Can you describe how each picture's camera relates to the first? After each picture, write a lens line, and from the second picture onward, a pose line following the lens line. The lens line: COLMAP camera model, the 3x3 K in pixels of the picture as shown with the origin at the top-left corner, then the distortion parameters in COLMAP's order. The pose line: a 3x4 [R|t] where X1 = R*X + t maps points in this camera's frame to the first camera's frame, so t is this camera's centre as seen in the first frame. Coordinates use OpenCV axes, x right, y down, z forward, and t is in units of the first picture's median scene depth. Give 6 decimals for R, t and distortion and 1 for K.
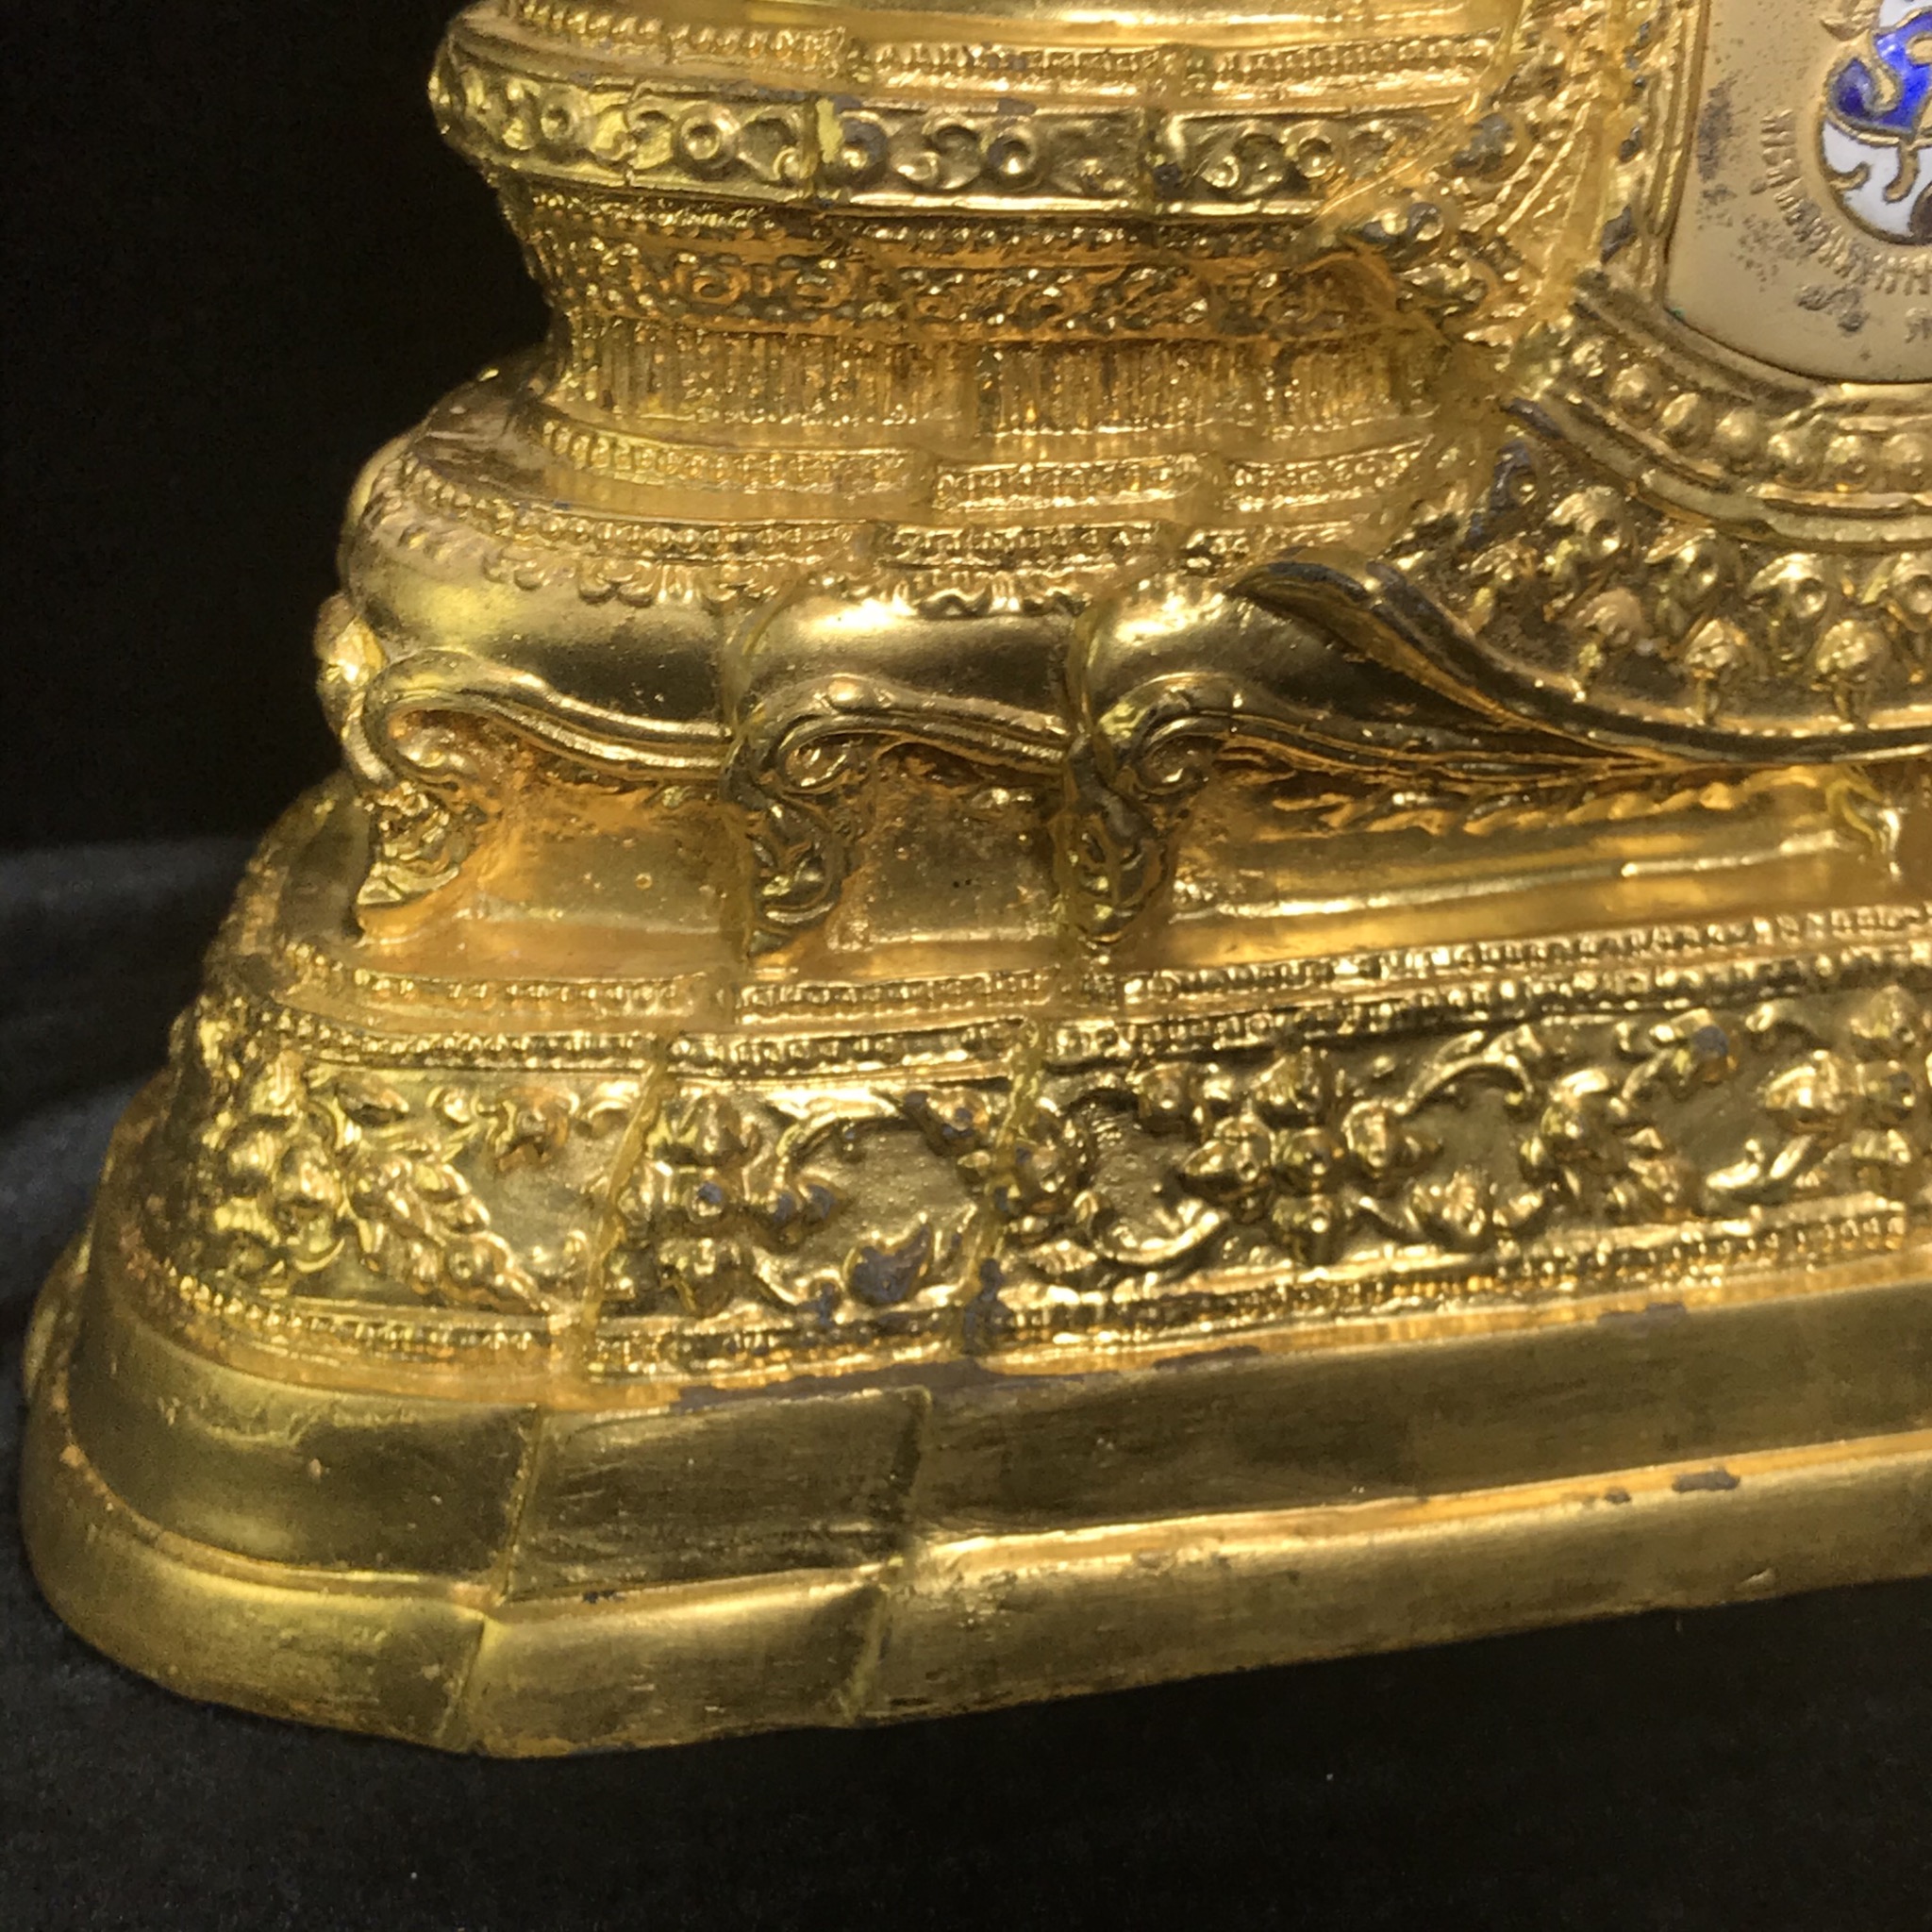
lens RADIAL K [[3547.4, 0, 966.0], [0, 3547.4, 966.0], [0, 0, 1]] dist [0.218254, -0.960170]
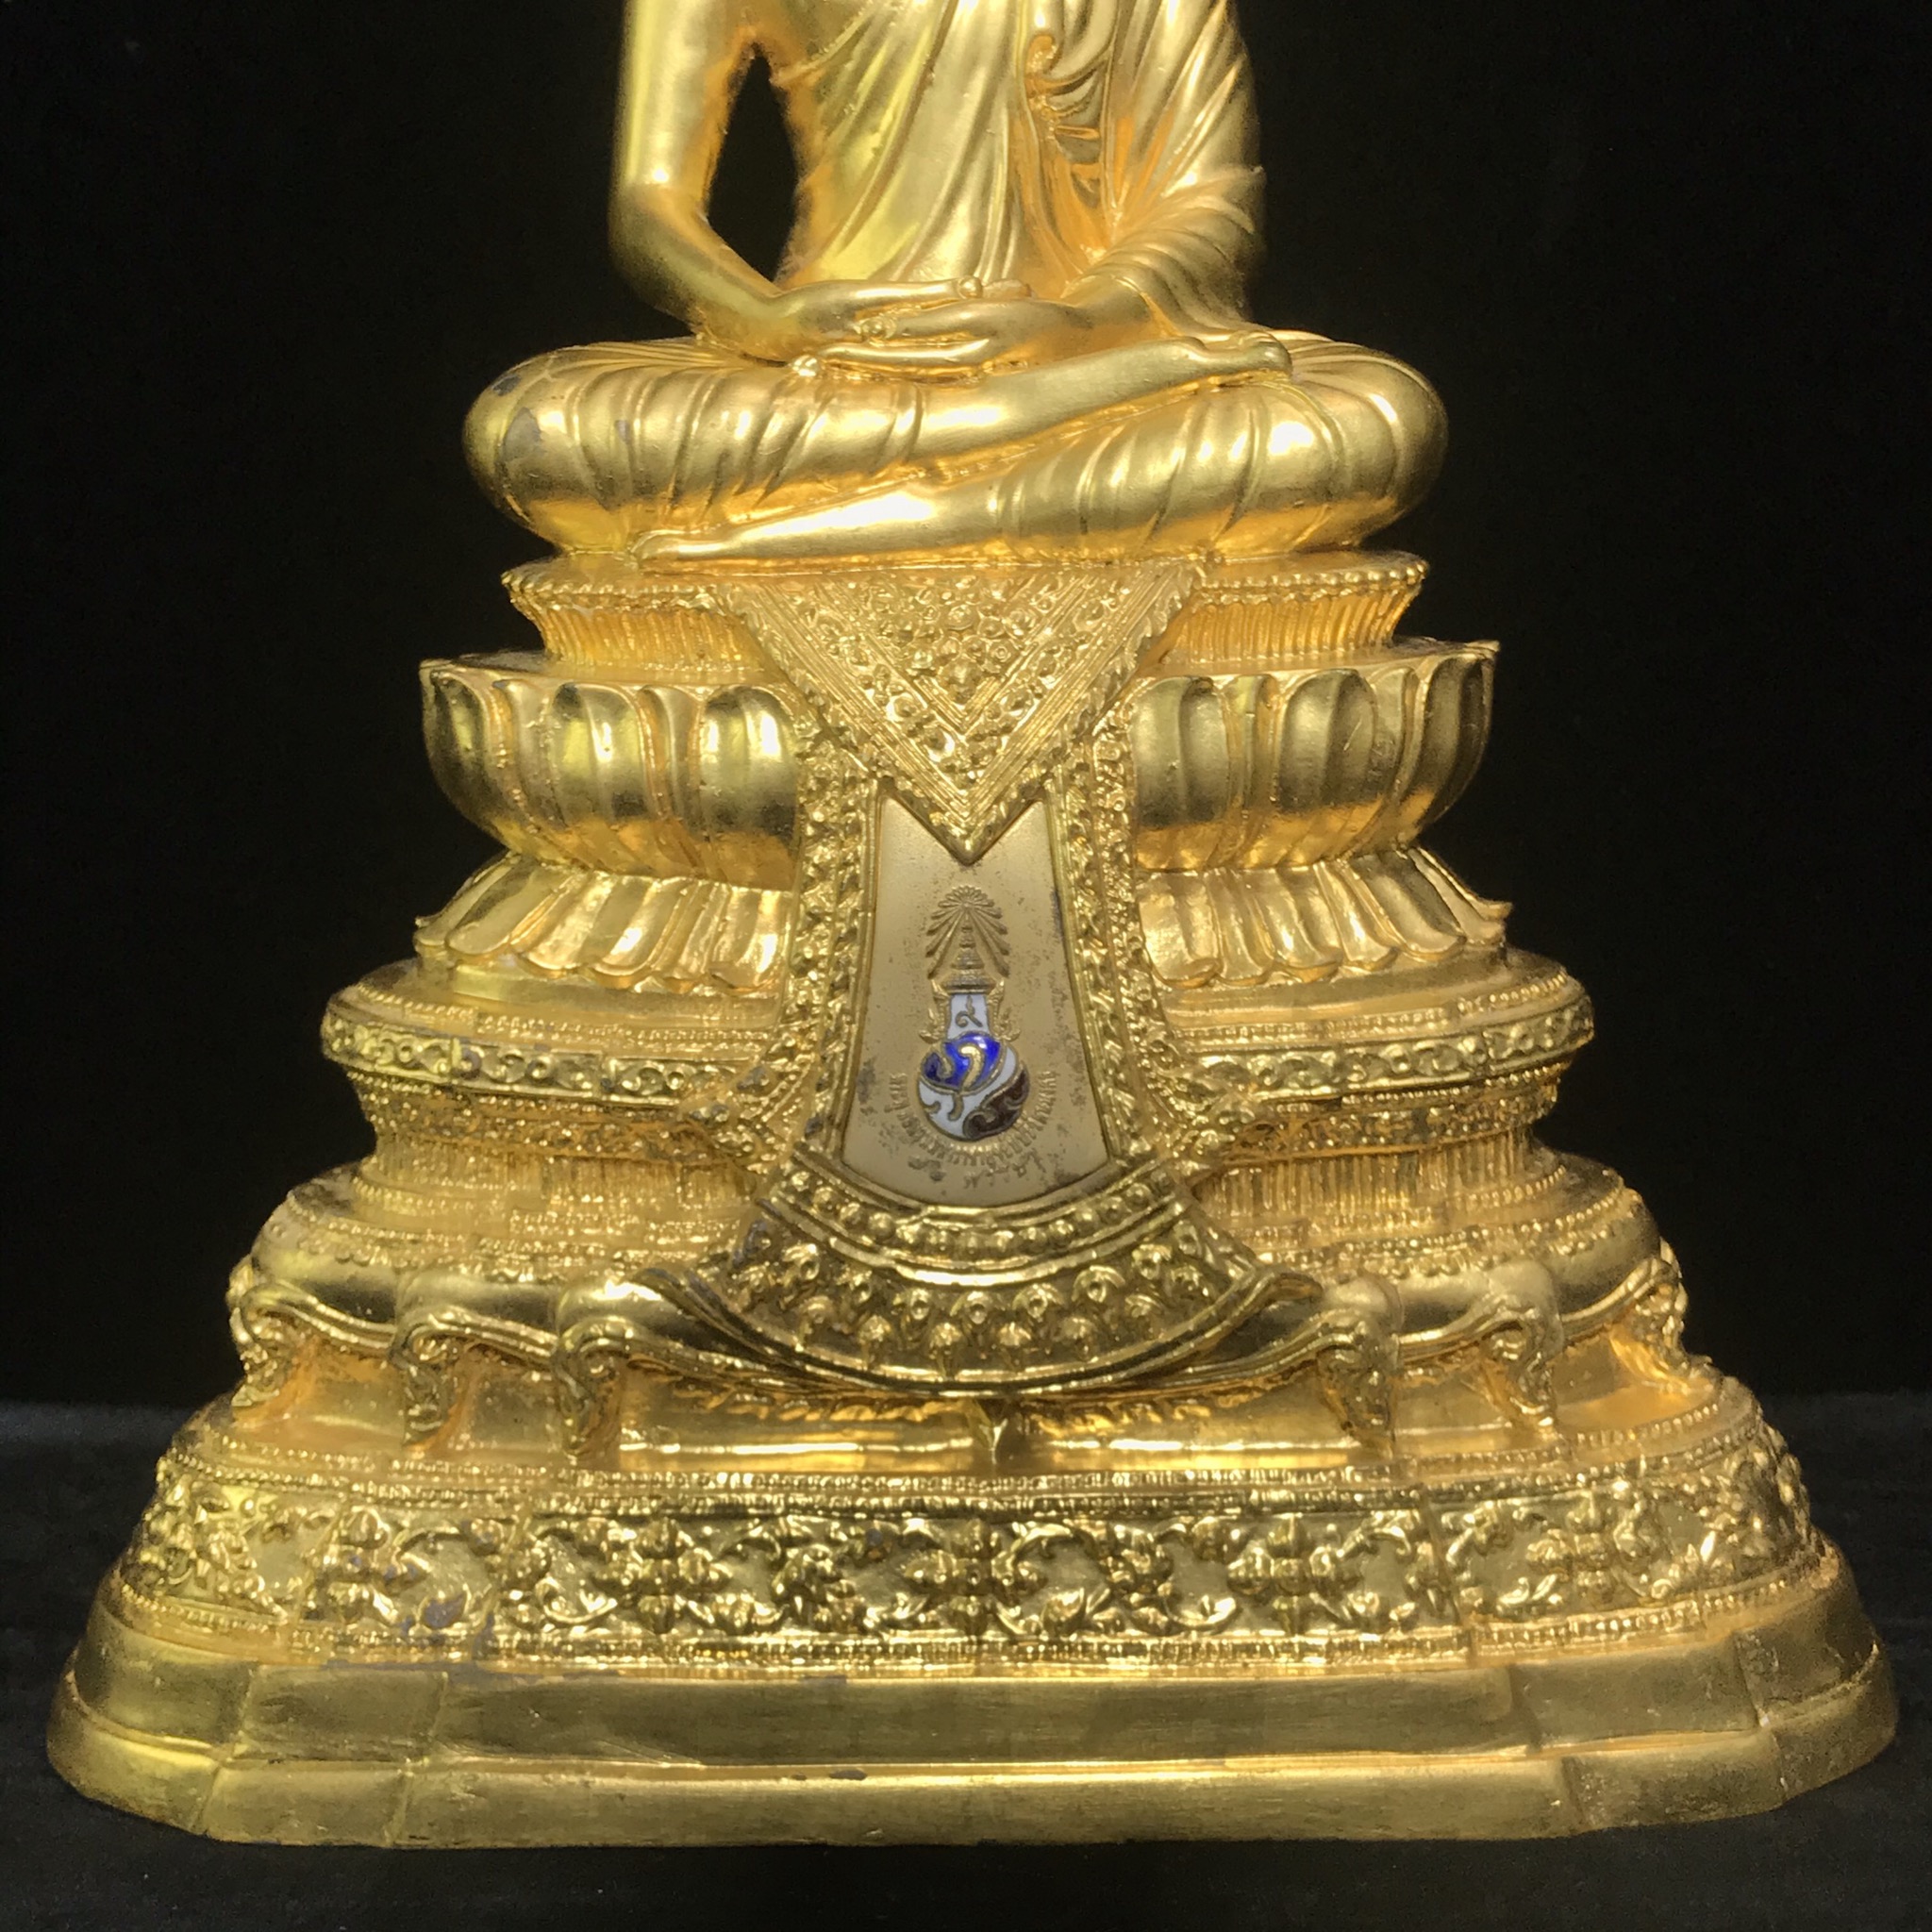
lens RADIAL K [[2902.1, 0, 970.9], [0, 2902.1, 952.2], [0, 0, 1]] dist [0.269725, -1.238997]
pose [[0.979666, 0.060906, -0.191165, 0.568687], [-0.106685, 0.965080, -0.239248, 0.093430], [0.169918, 0.254778, 0.951954, -0.614610]]
